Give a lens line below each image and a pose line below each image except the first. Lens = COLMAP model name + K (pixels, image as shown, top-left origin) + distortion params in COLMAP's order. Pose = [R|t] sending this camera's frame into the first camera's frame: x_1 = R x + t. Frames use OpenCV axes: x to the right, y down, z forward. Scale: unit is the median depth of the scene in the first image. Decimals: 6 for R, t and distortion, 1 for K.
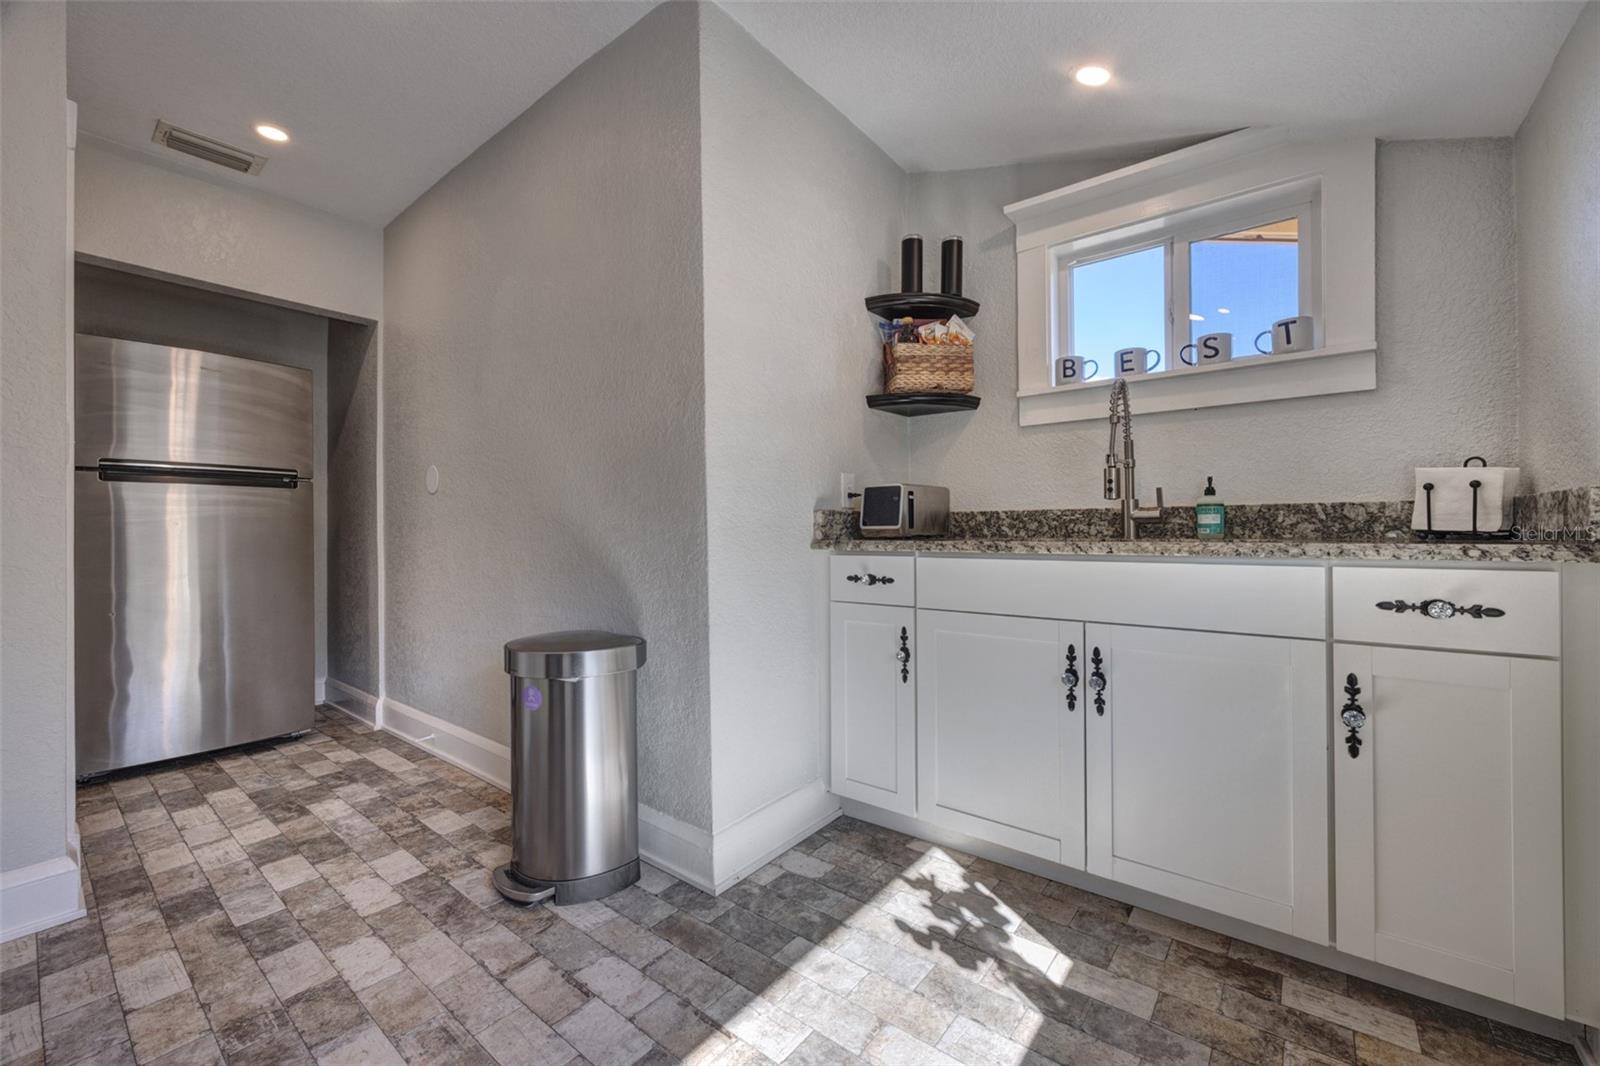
lens RADIAL K [[635.0, 0, 800.0], [0, 635.0, 533.0], [0, 0, 1]] dist [0.000400, 0.000207]
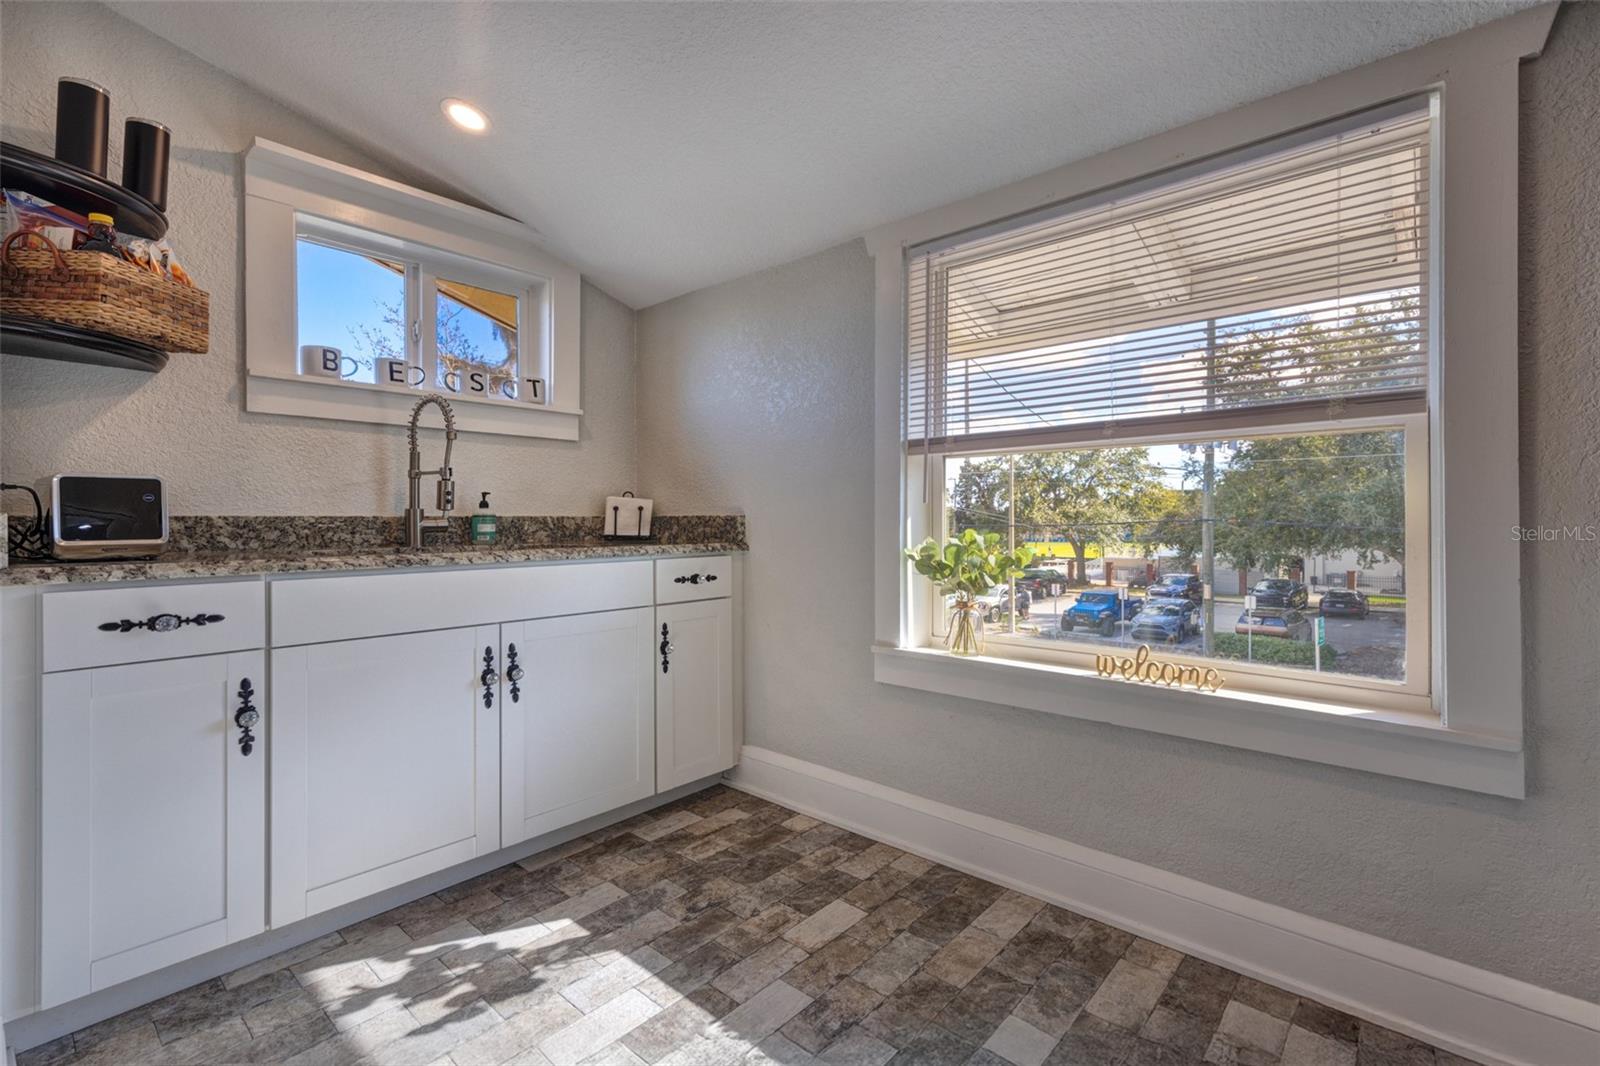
lens RADIAL K [[663.9, 0, 785.3], [0, 663.9, 524.1], [0, 0, 1]] dist [0.001696, 0.000382]
pose [[0.120228, -0.000671, 0.992746, -0.625795], [0.012161, 0.999926, -0.000797, -0.025567], [-0.992672, 0.012168, 0.120227, 0.353891]]
